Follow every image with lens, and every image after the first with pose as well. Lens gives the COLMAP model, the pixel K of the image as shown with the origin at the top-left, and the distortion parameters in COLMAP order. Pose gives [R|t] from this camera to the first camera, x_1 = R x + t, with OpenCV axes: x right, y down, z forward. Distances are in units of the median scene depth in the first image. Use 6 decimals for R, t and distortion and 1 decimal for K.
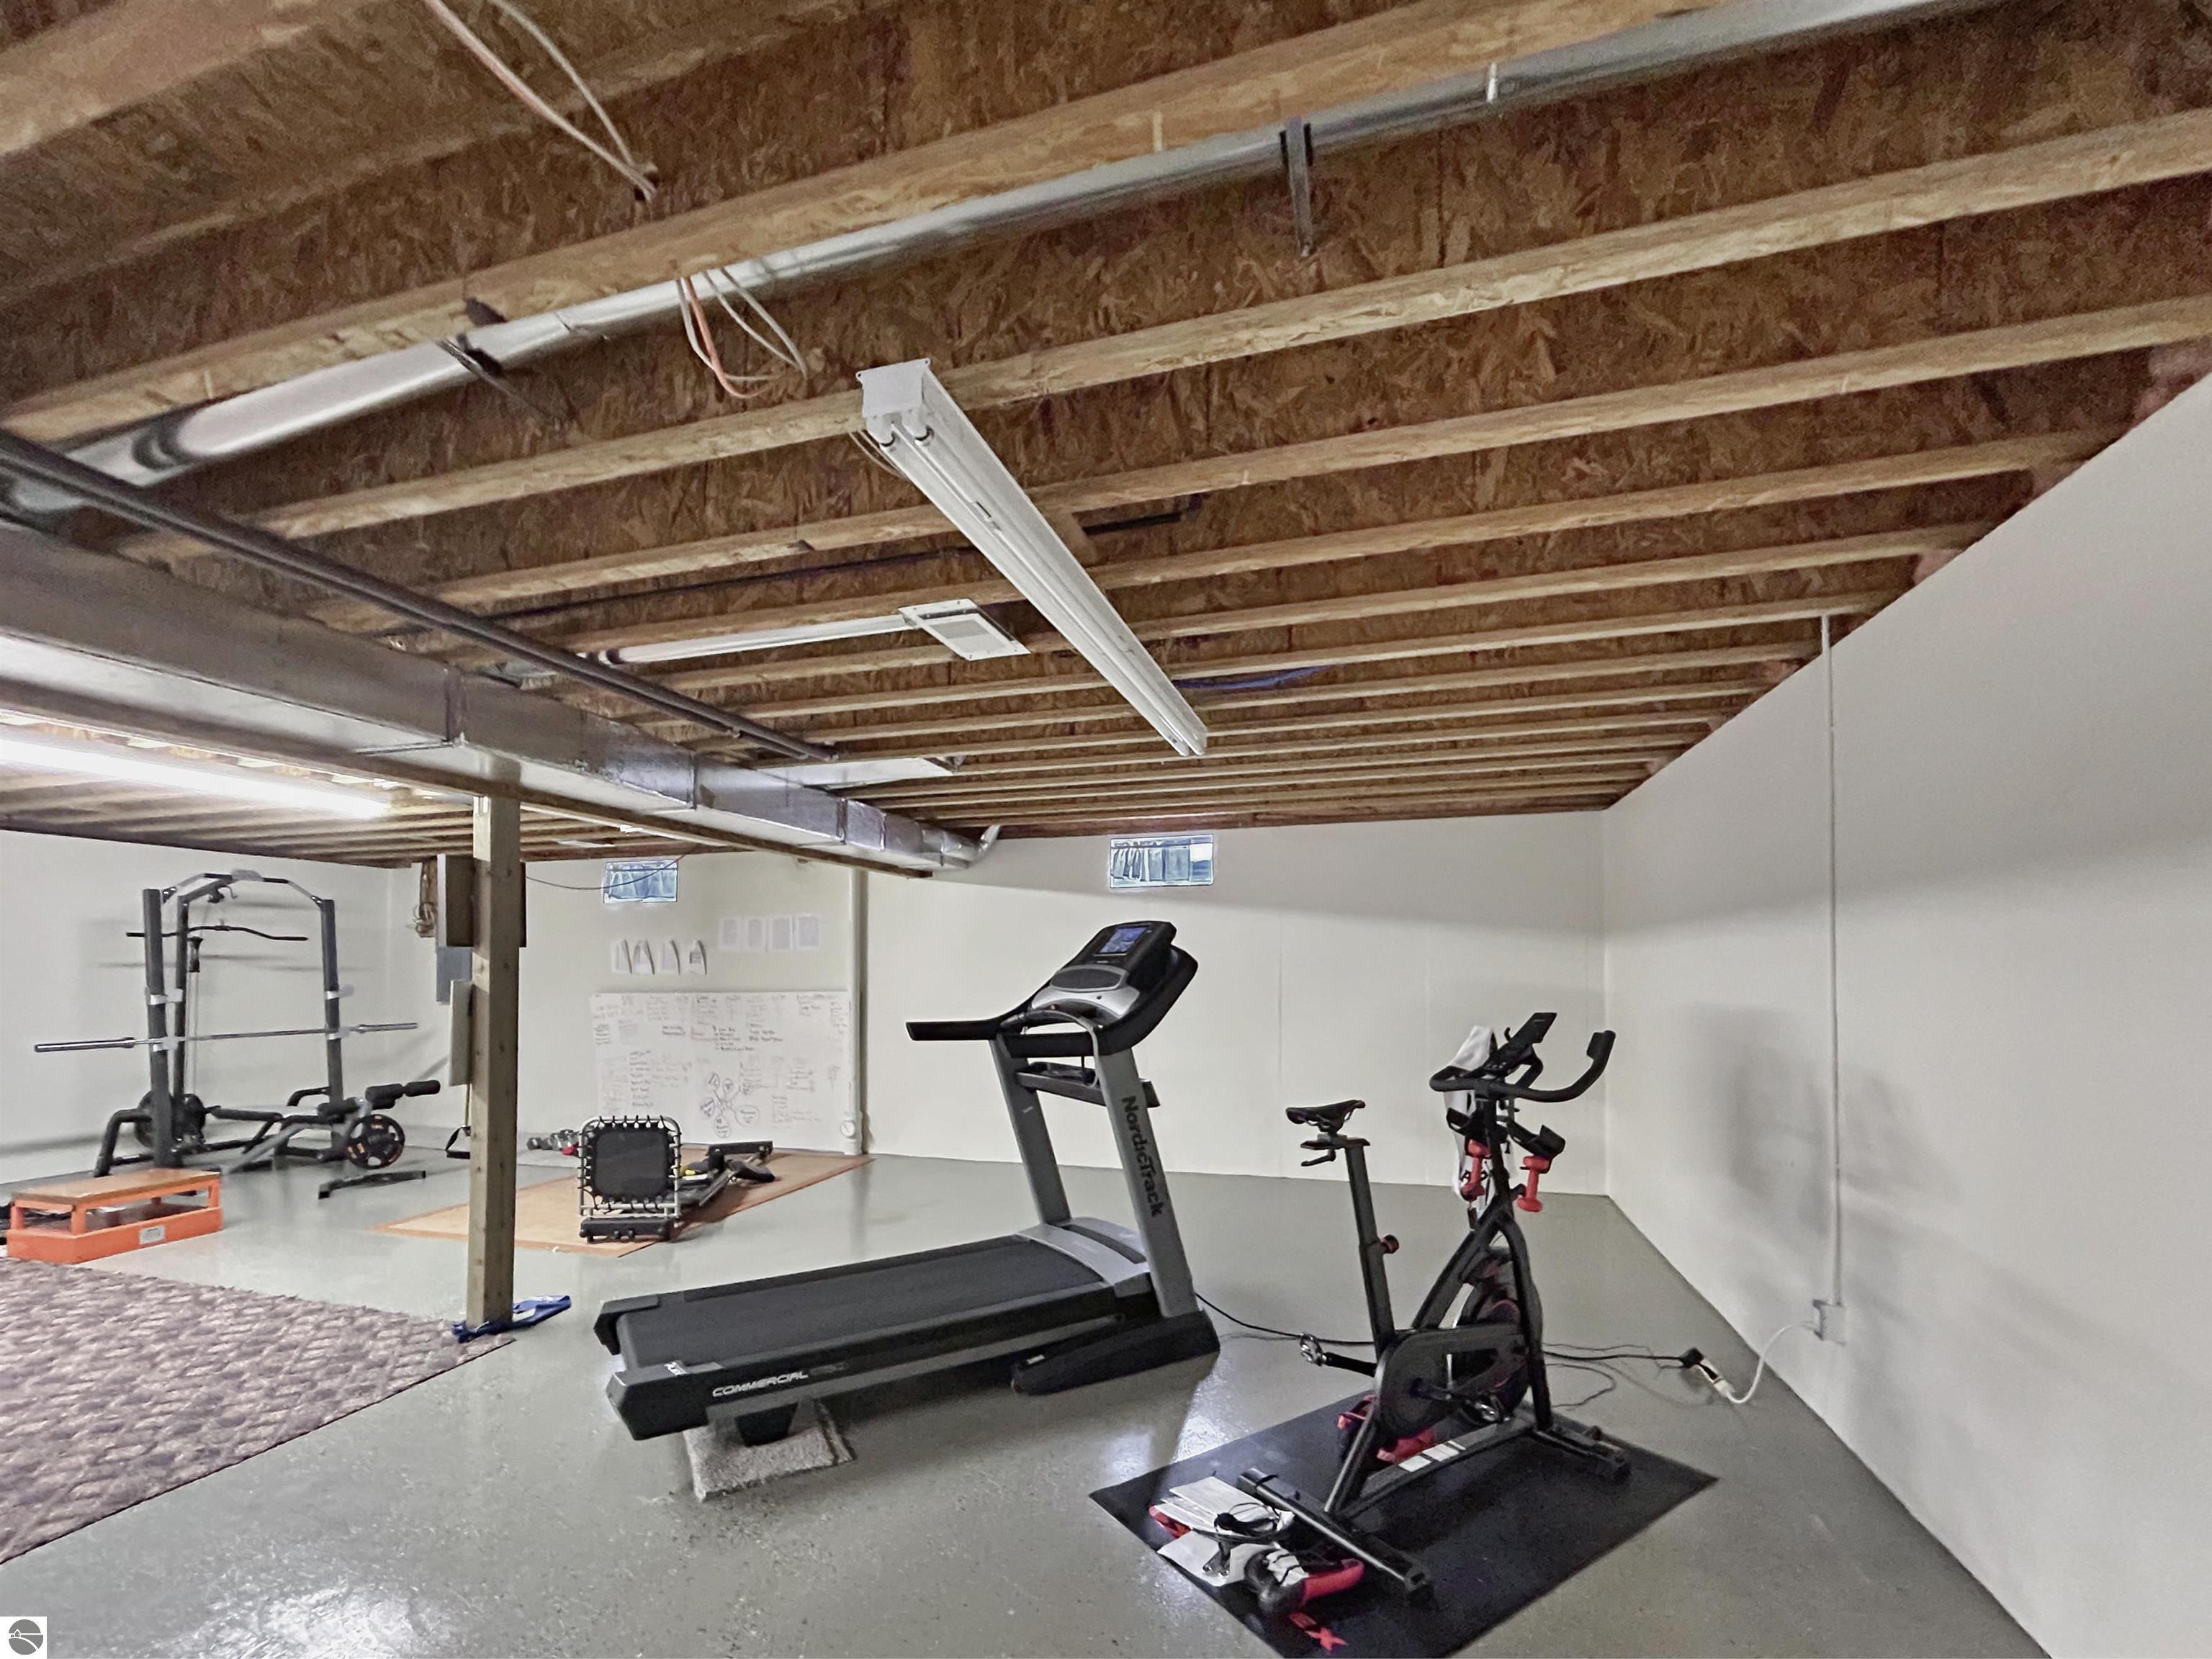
lens RADIAL K [[952.9, 0, 1102.9], [0, 952.9, 968.8], [0, 0, 1]] dist [0.000479, 0.000184]
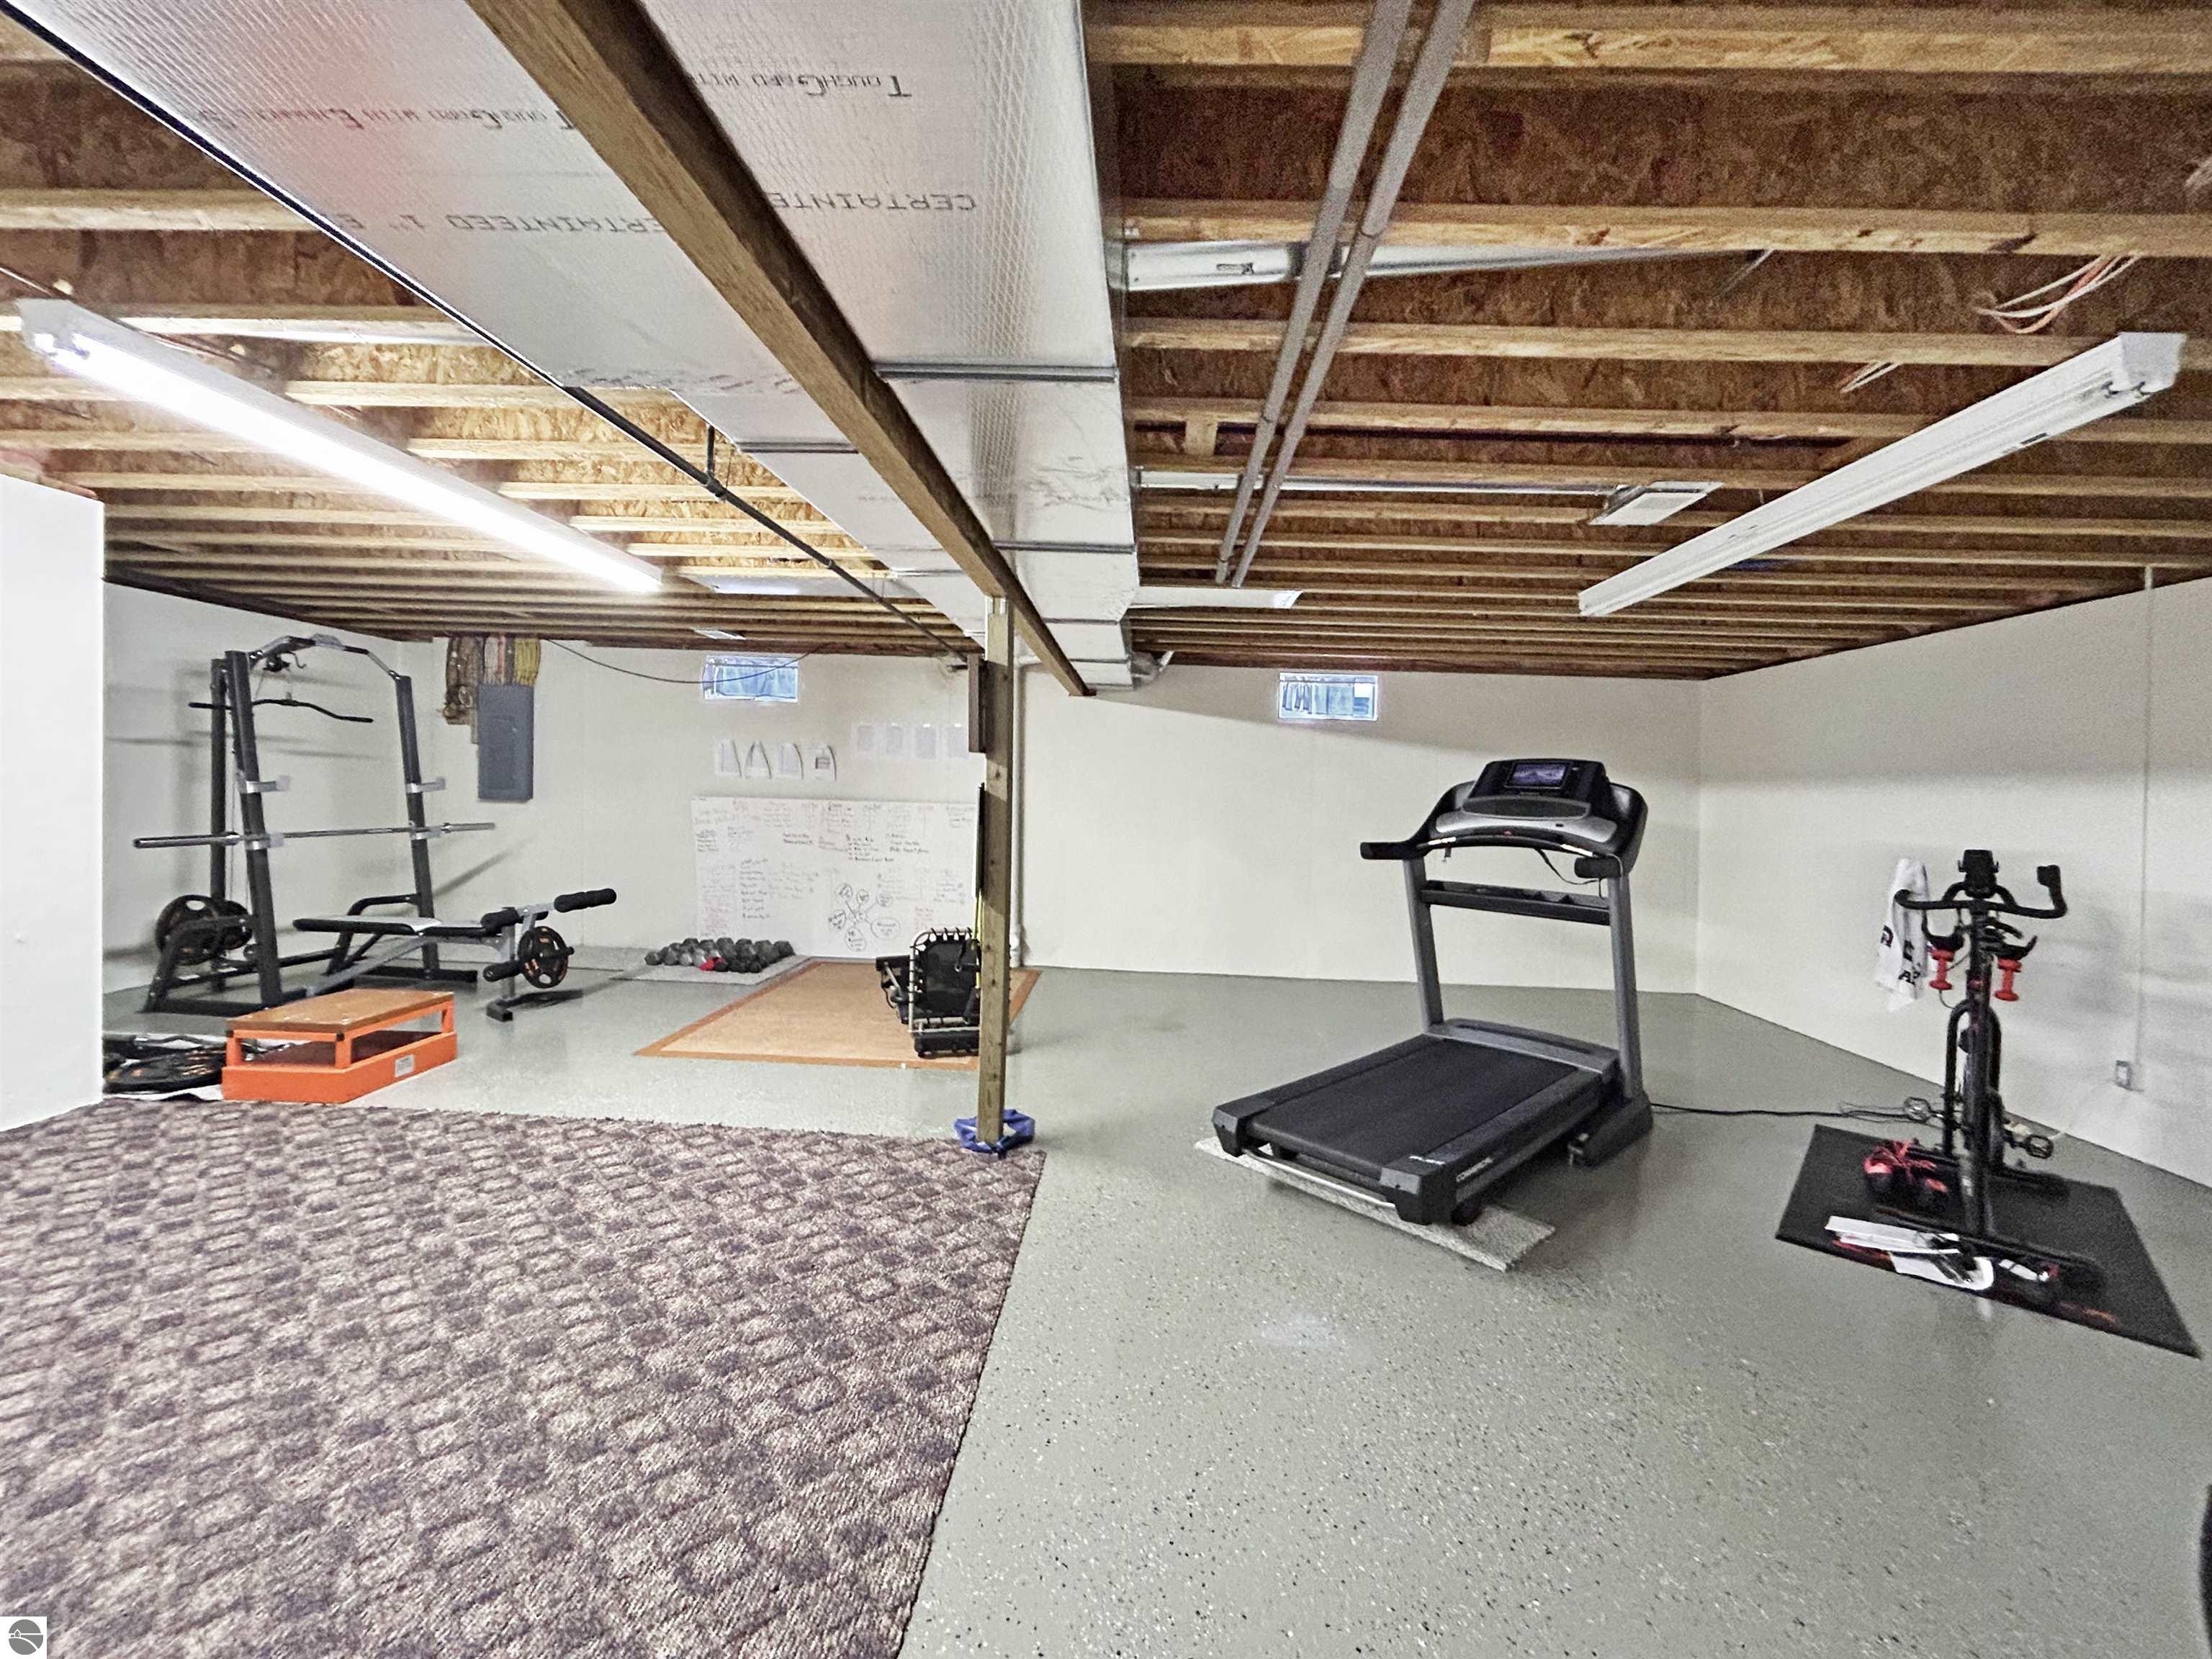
lens RADIAL K [[922.4, 0, 1115.6], [0, 922.4, 819.3], [0, 0, 1]] dist [-0.000631, -0.000059]
pose [[0.965855, 0.031310, 0.257185, -0.445625], [-0.040323, 0.998741, 0.029847, 0.005901], [-0.255926, -0.039199, 0.965901, 0.036506]]
